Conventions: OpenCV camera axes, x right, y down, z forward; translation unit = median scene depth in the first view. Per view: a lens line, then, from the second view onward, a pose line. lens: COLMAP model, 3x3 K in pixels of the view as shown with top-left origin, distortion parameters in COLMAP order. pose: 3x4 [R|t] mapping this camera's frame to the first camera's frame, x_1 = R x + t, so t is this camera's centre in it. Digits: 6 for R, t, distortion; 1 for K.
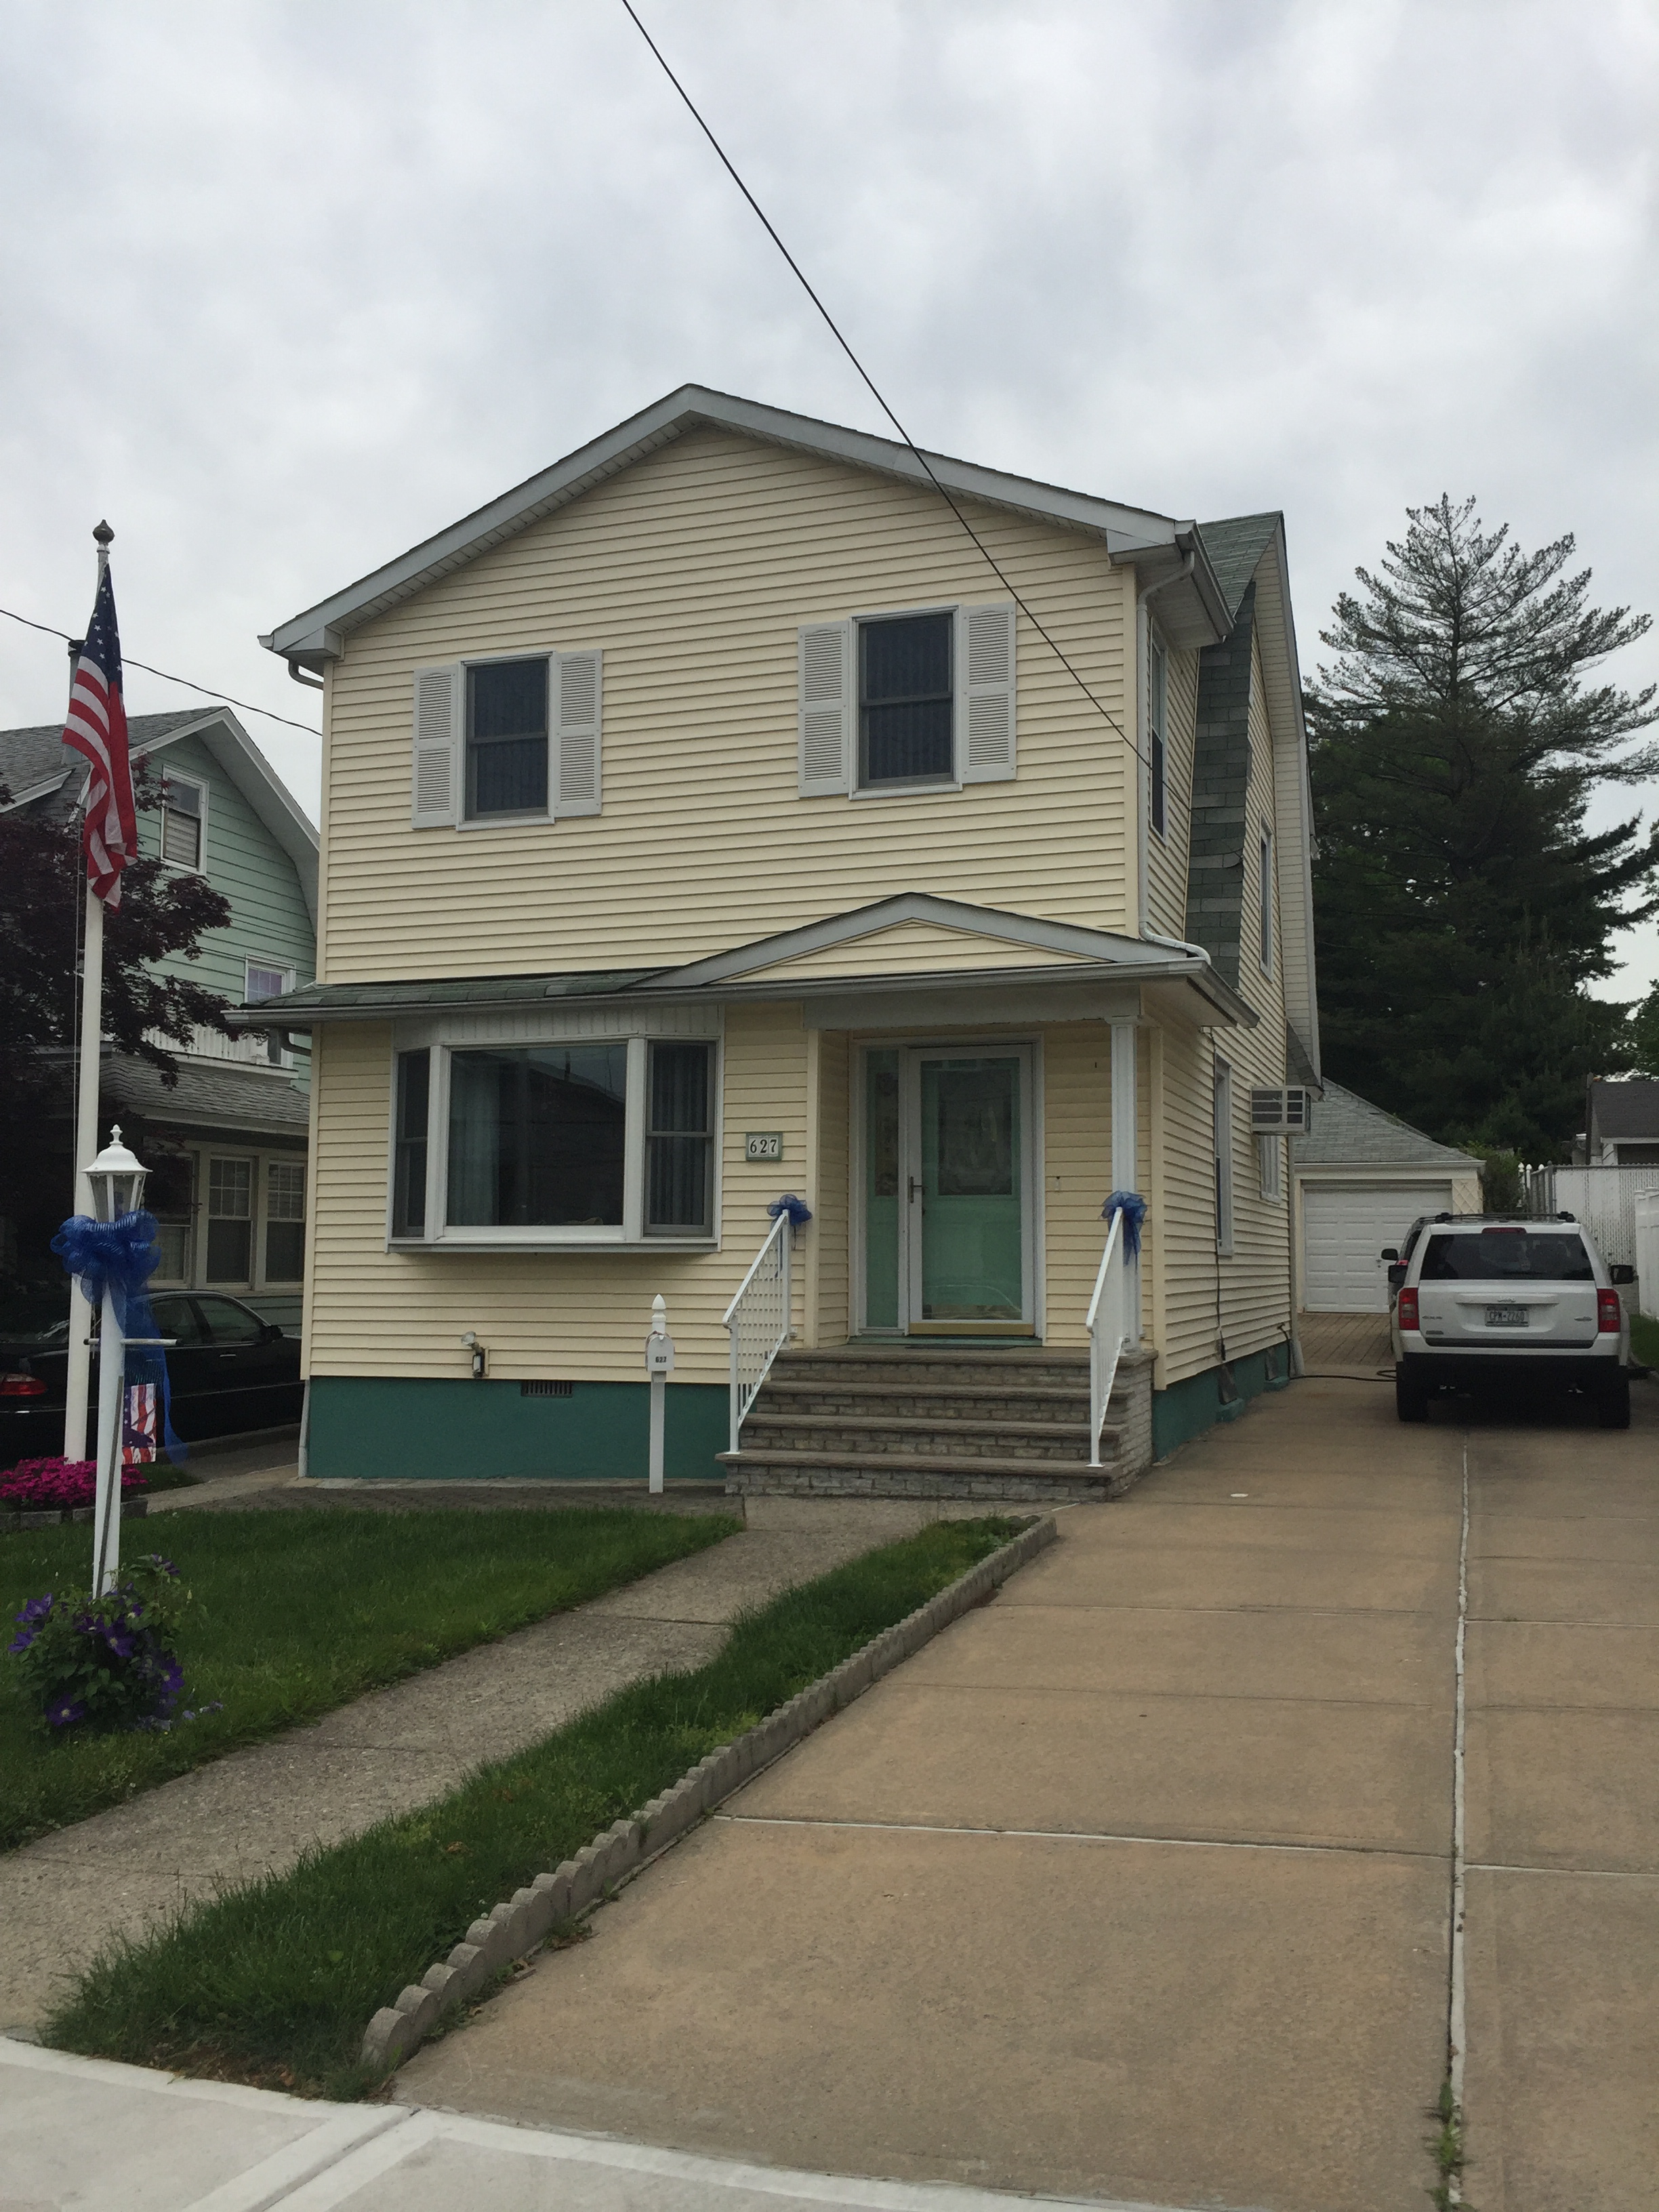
lens RADIAL K [[1899.4, 0, 831.0], [0, 1899.4, 1112.9], [0, 0, 1]] dist [0.085966, -0.117290]
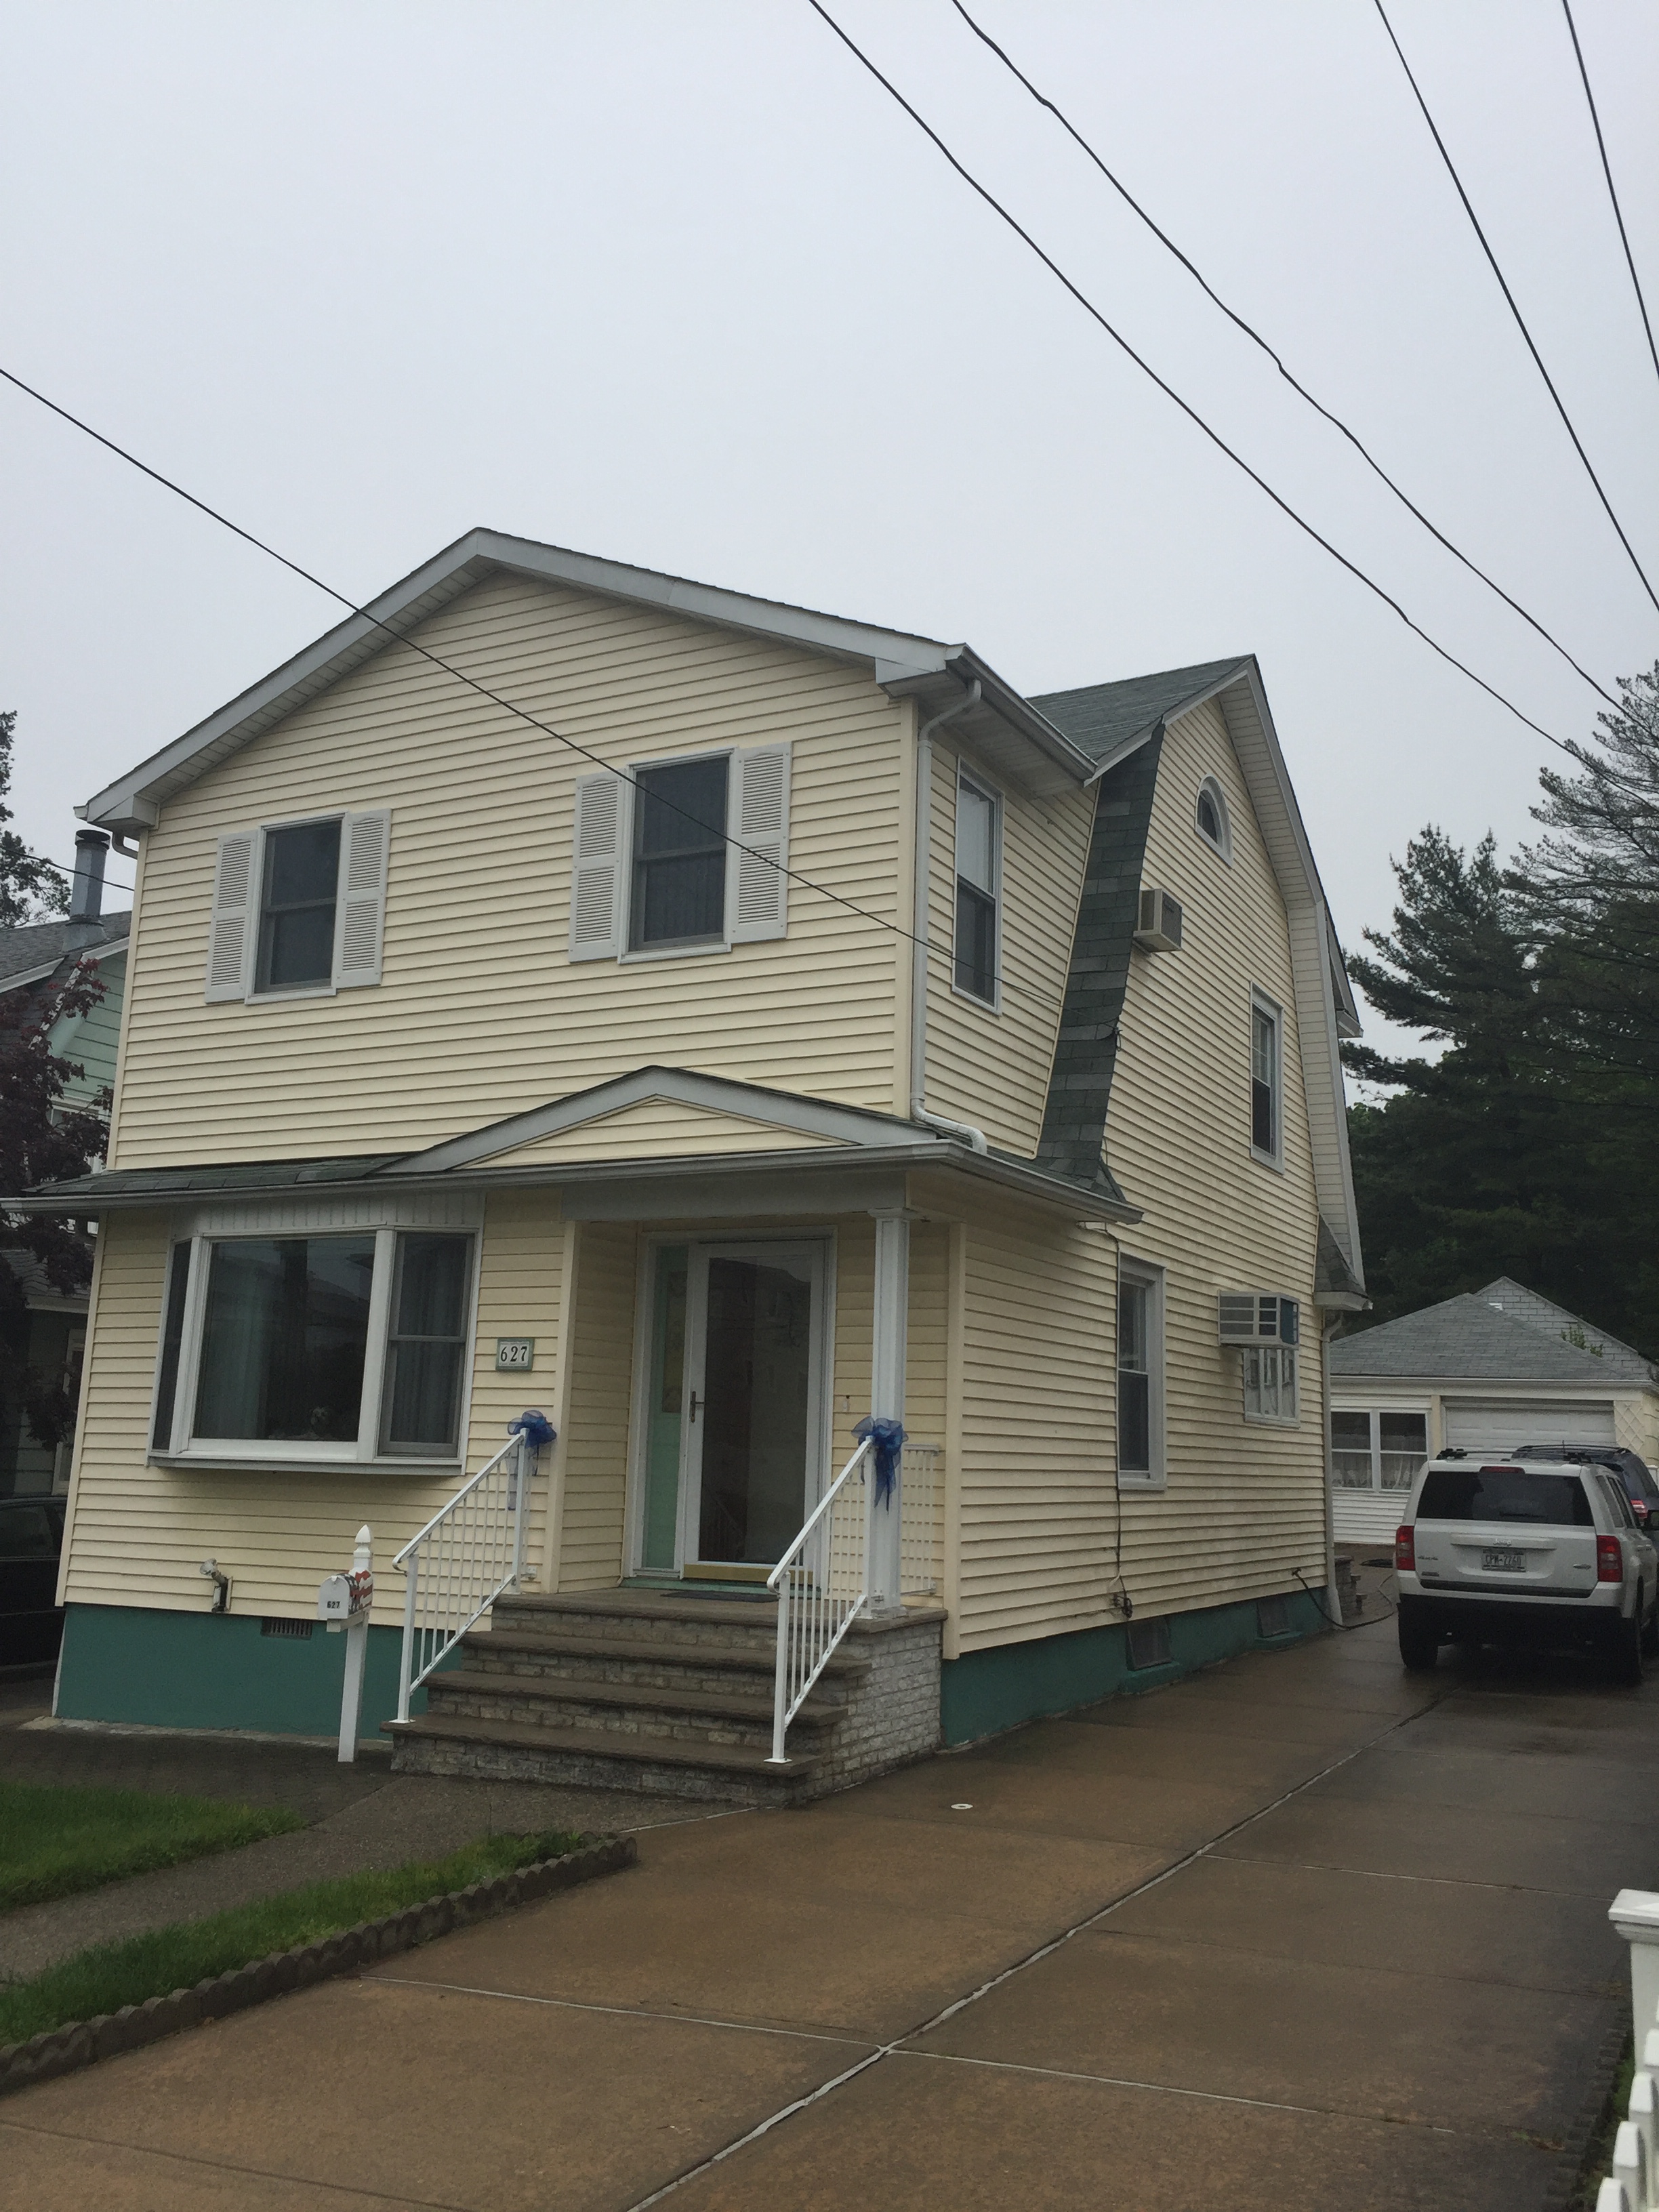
lens RADIAL K [[1899.4, 0, 830.4], [0, 1899.4, 1109.0], [0, 0, 1]] dist [0.085966, -0.117290]
pose [[0.988748, -0.001101, -0.149590, 0.230287], [-0.014395, 0.994632, -0.102466, -0.006528], [0.148899, 0.103467, 0.983424, 0.138758]]
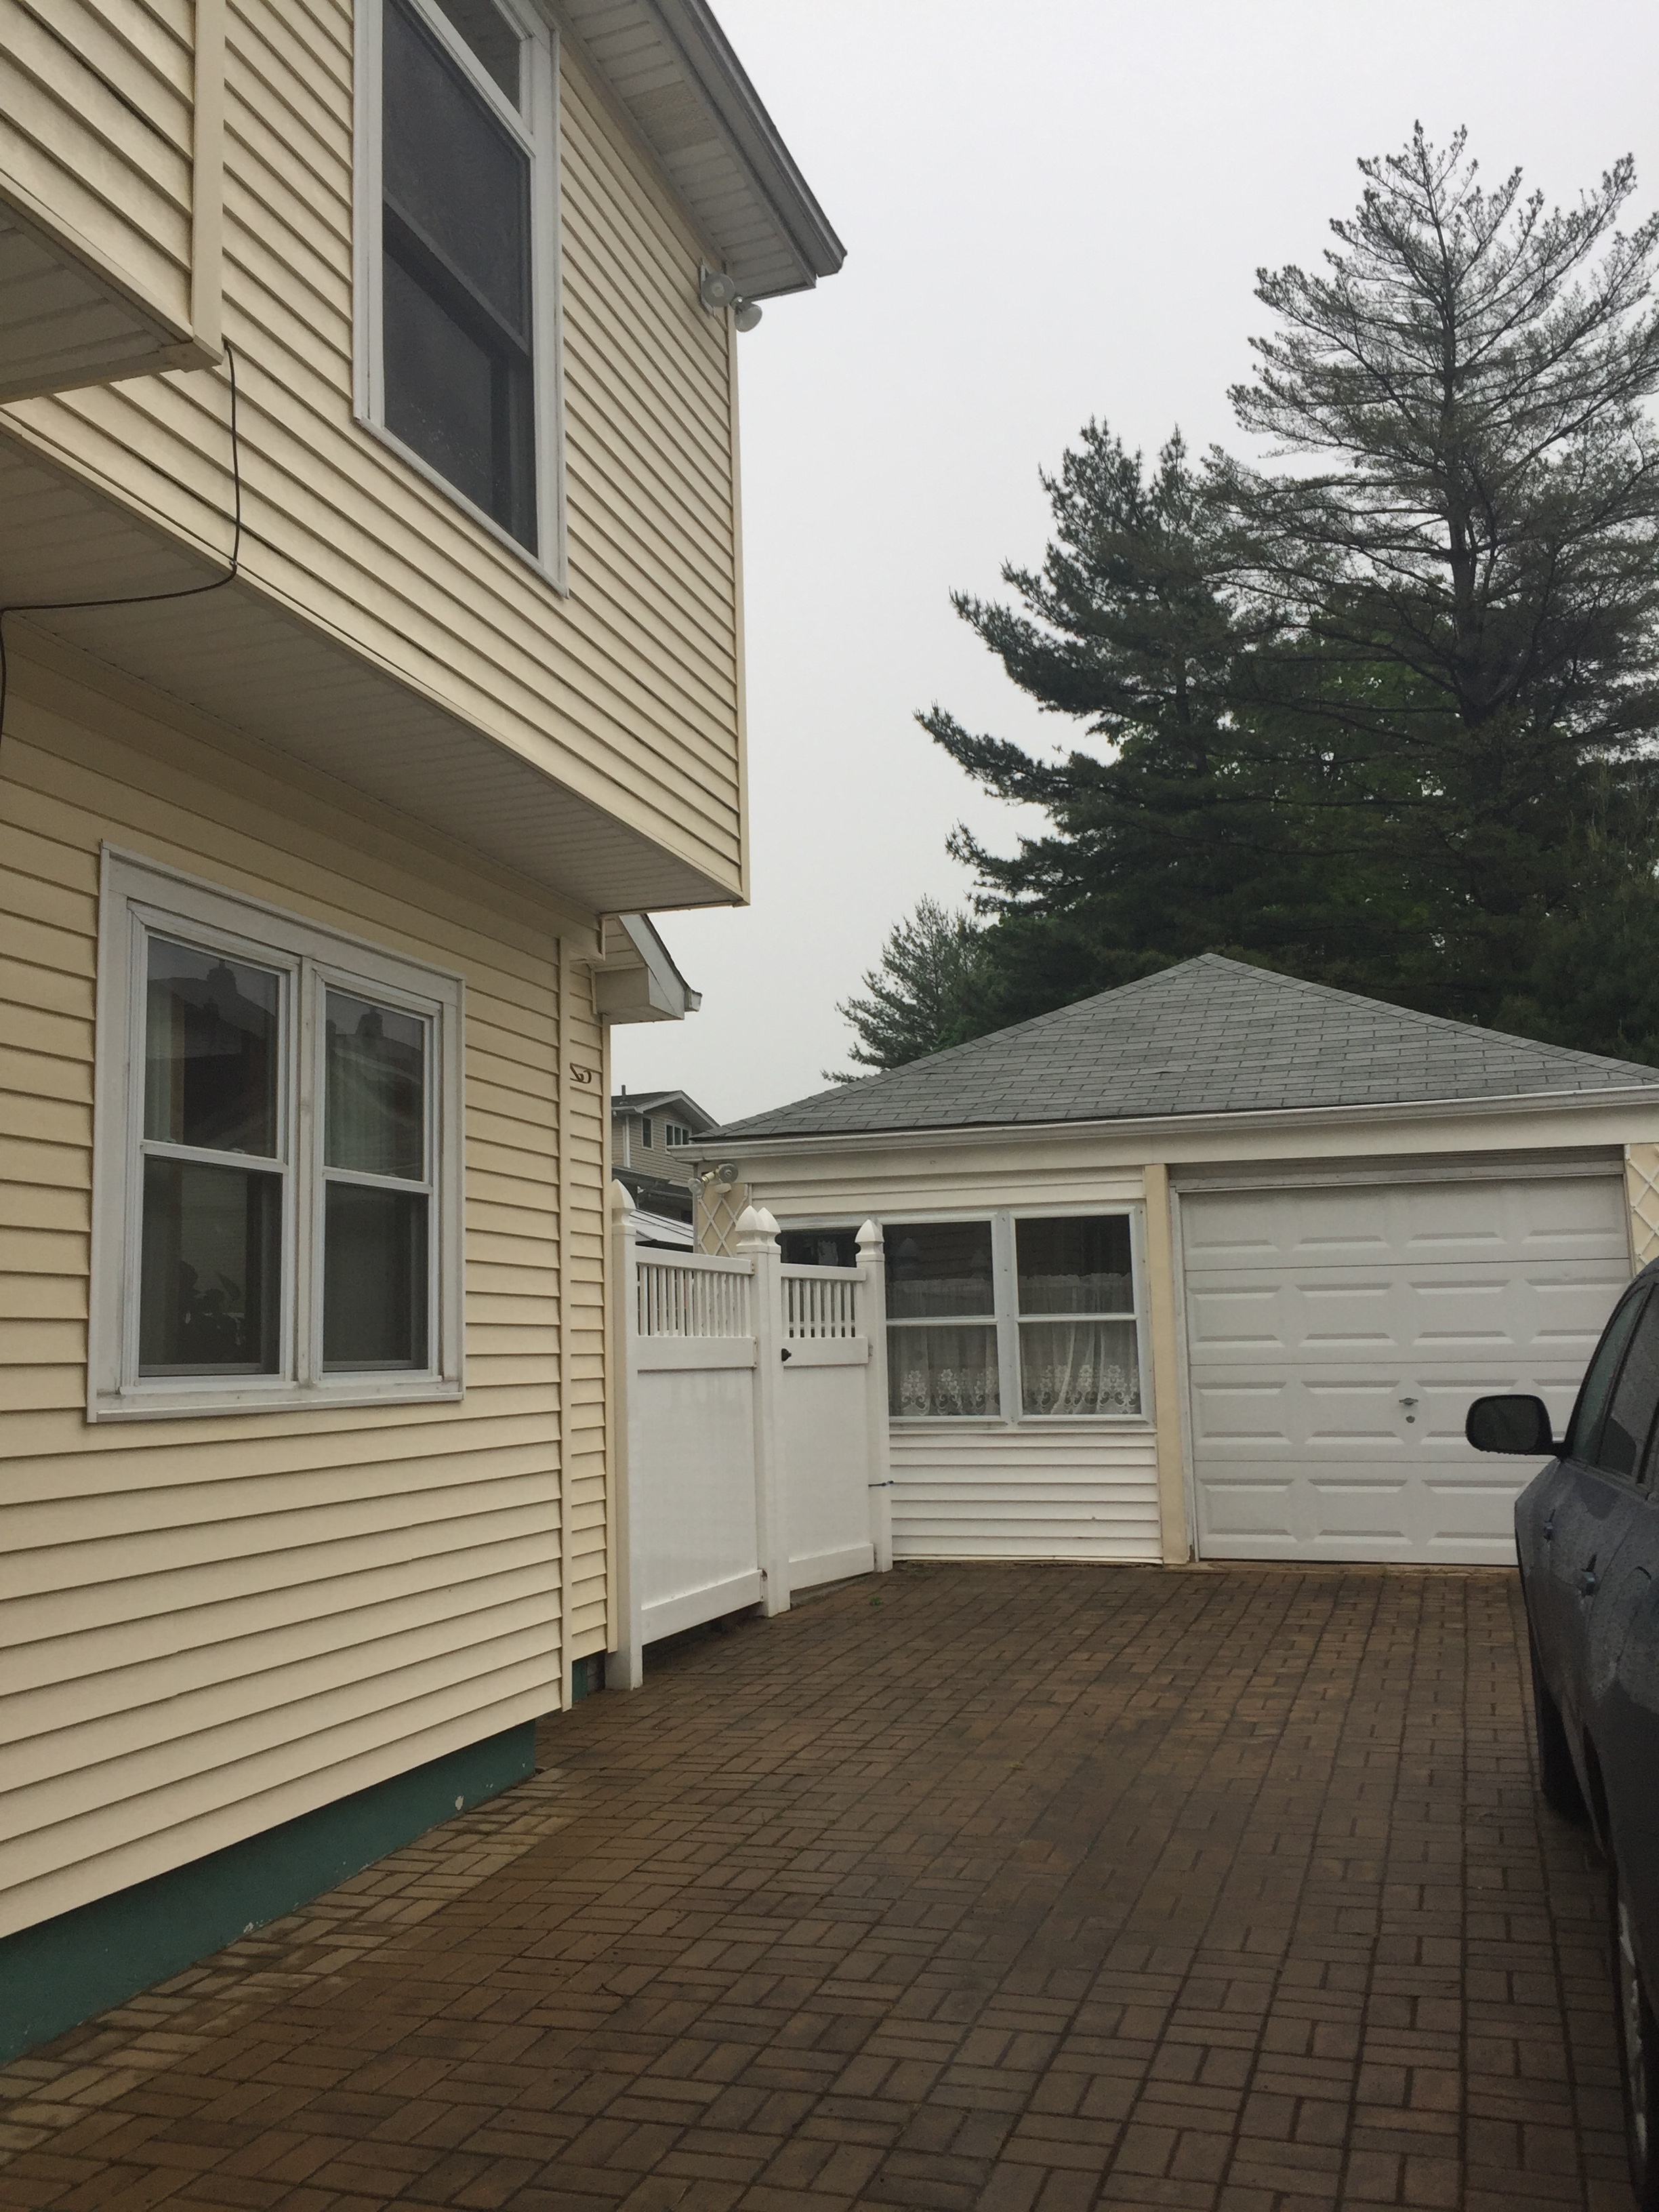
lens RADIAL K [[1899.4, 0, 789.0], [0, 1899.4, 1042.3], [0, 0, 1]] dist [0.085966, -0.117290]
pose [[0.999641, -0.026277, -0.005194, 0.426618], [0.025699, 0.995562, -0.090529, 0.099740], [0.007550, 0.090363, 0.995880, 1.551416]]
